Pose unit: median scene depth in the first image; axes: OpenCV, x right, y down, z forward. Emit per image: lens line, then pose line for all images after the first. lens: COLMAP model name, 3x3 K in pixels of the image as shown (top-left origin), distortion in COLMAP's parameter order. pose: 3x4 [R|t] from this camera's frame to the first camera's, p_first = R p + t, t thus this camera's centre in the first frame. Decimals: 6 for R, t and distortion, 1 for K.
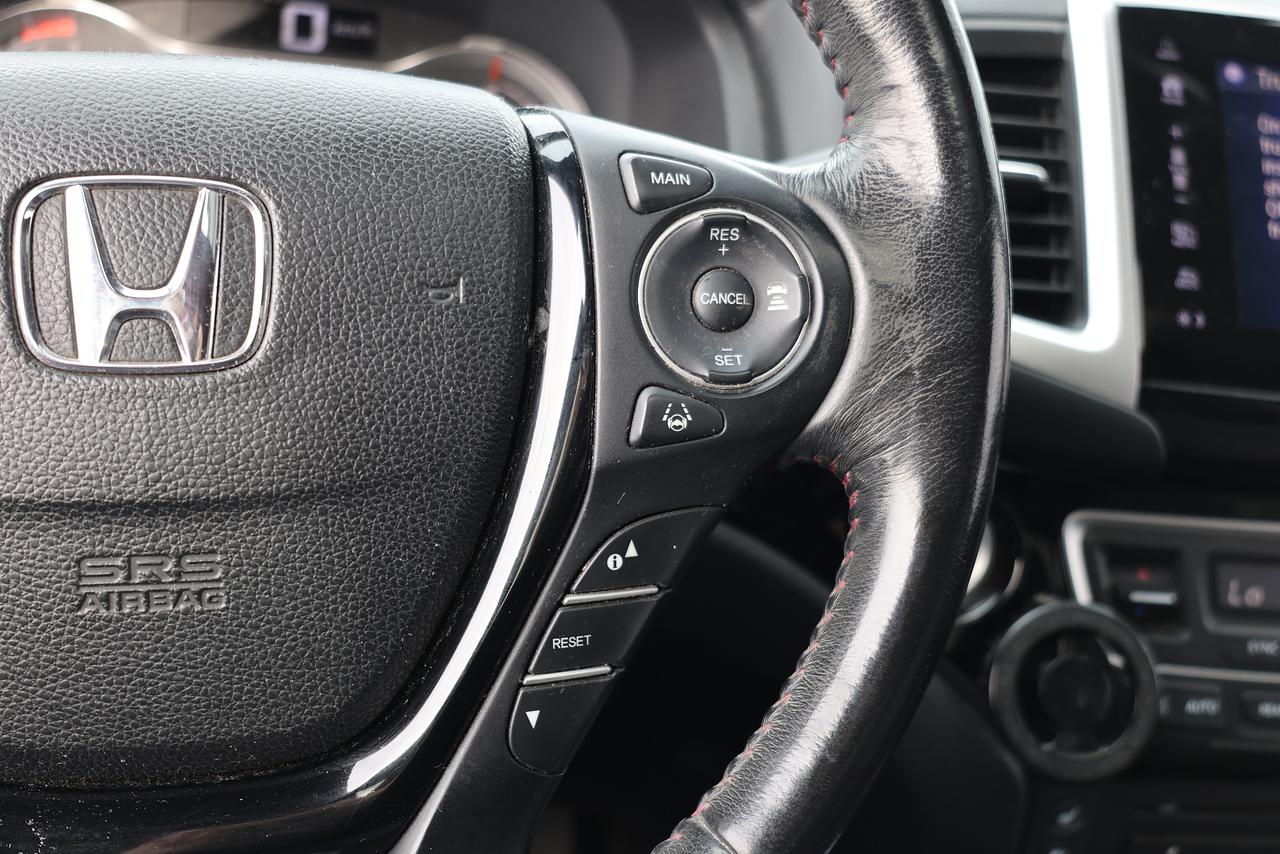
lens RADIAL K [[1335.1, 0, 639.6], [0, 1335.1, 430.4], [0, 0, 1]] dist [-0.002491, 0.000000]
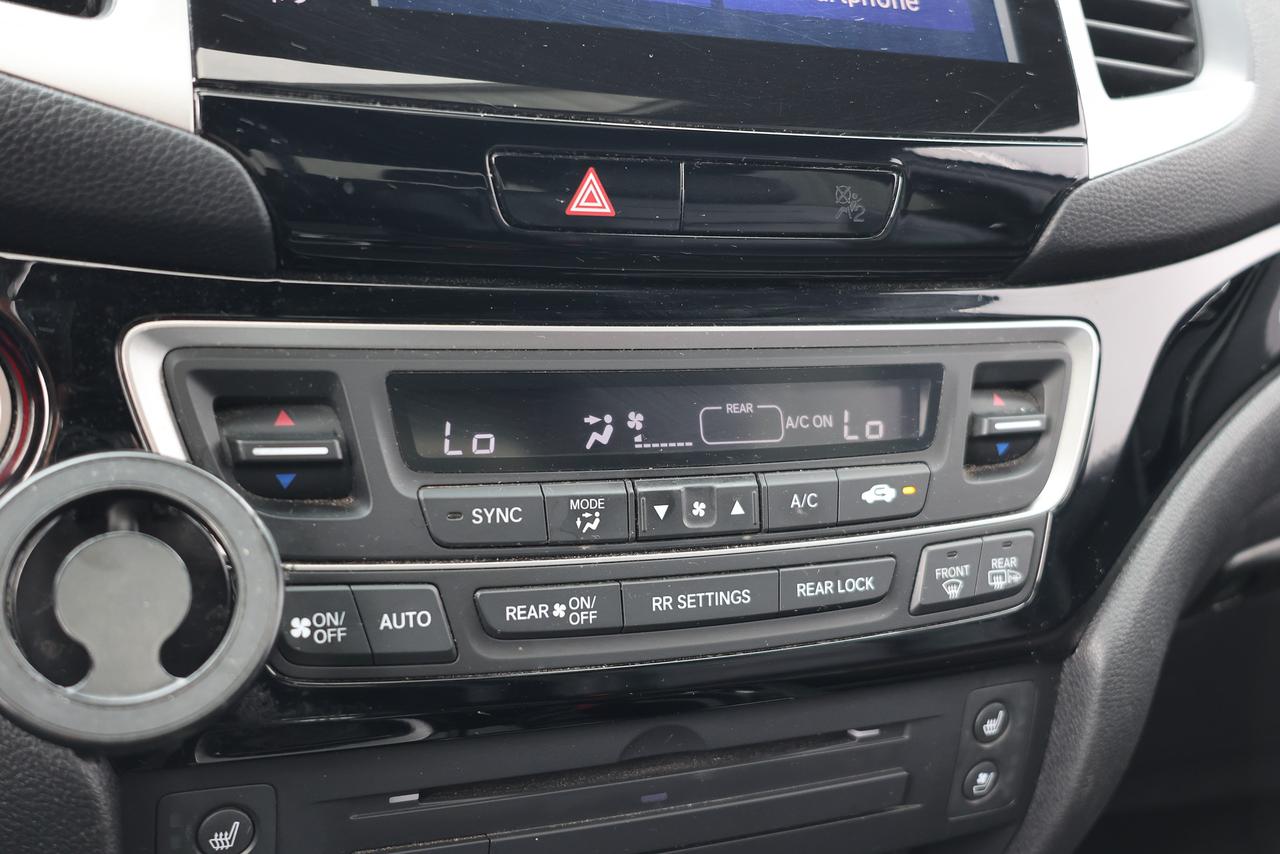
lens RADIAL K [[1472.2, 0, 643.7], [0, 1472.2, 429.3], [0, 0, 1]] dist [-0.002713, 0.000000]
pose [[0.964362, -0.100534, 0.244743, 0.617516], [0.118056, 0.991313, -0.057973, 0.284273], [-0.236789, 0.084801, 0.967853, 0.503945]]
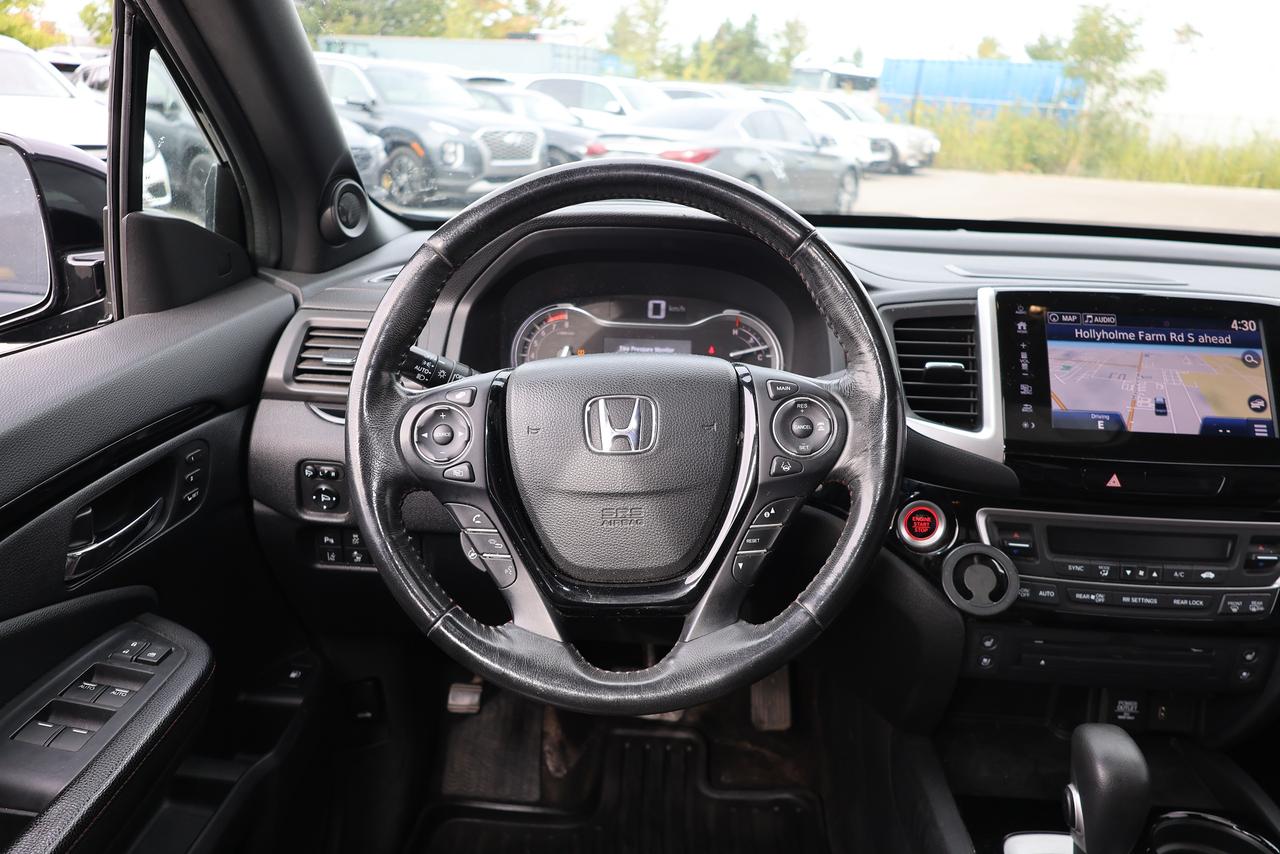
lens RADIAL K [[878.2, 0, 634.4], [0, 878.2, 426.8], [0, 0, 1]] dist [-0.016740, 0.004276]
pose [[0.968169, -0.021813, -0.249345, 0.199800], [0.003813, 0.997365, -0.072446, 0.045554], [0.250268, 0.069189, 0.965701, -1.060837]]
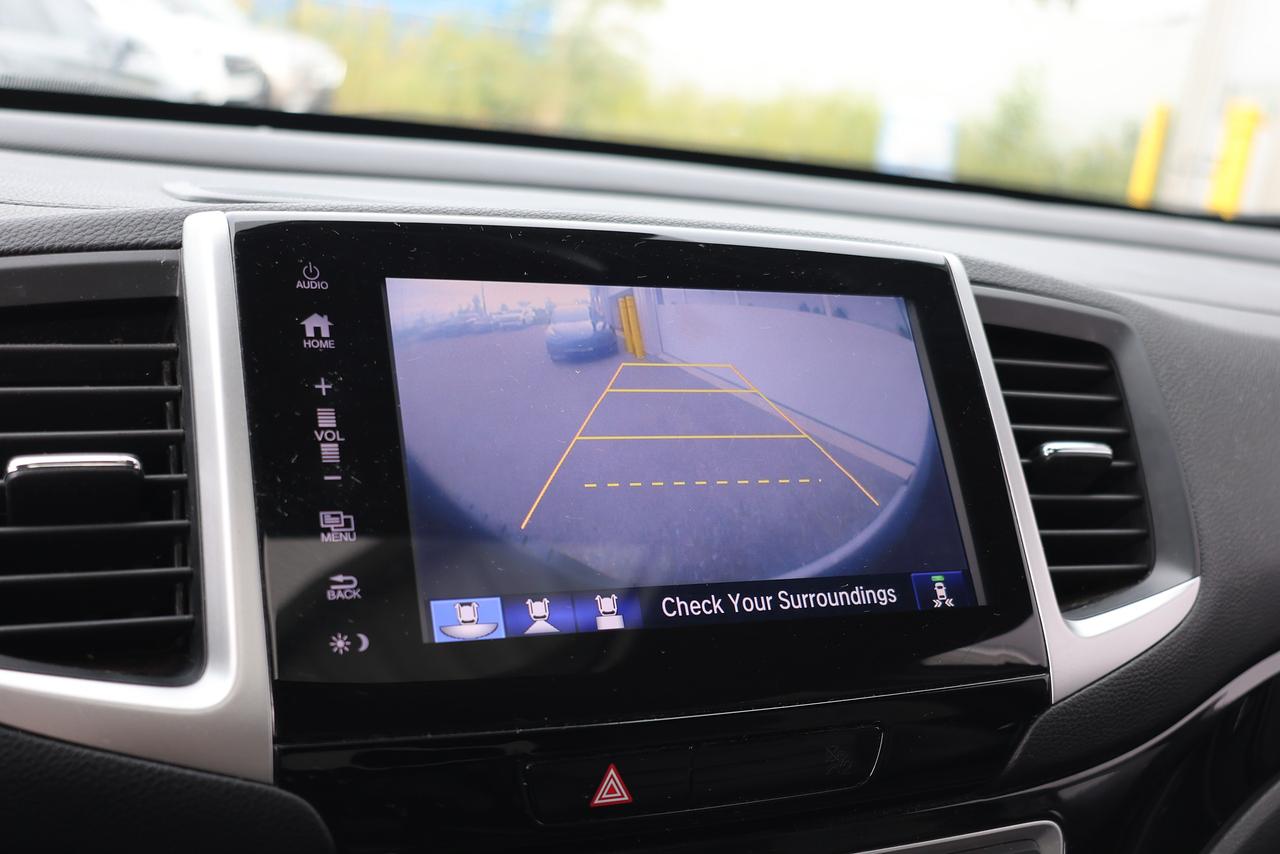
lens RADIAL K [[1545.1, 0, 666.9], [0, 1545.1, 415.3], [0, 0, 1]] dist [-0.017024, 0.000000]
pose [[0.959323, -0.084991, 0.269215, 0.581156], [0.124128, 0.983469, -0.131838, -0.117293], [-0.253560, 0.159893, 0.954014, 0.223093]]
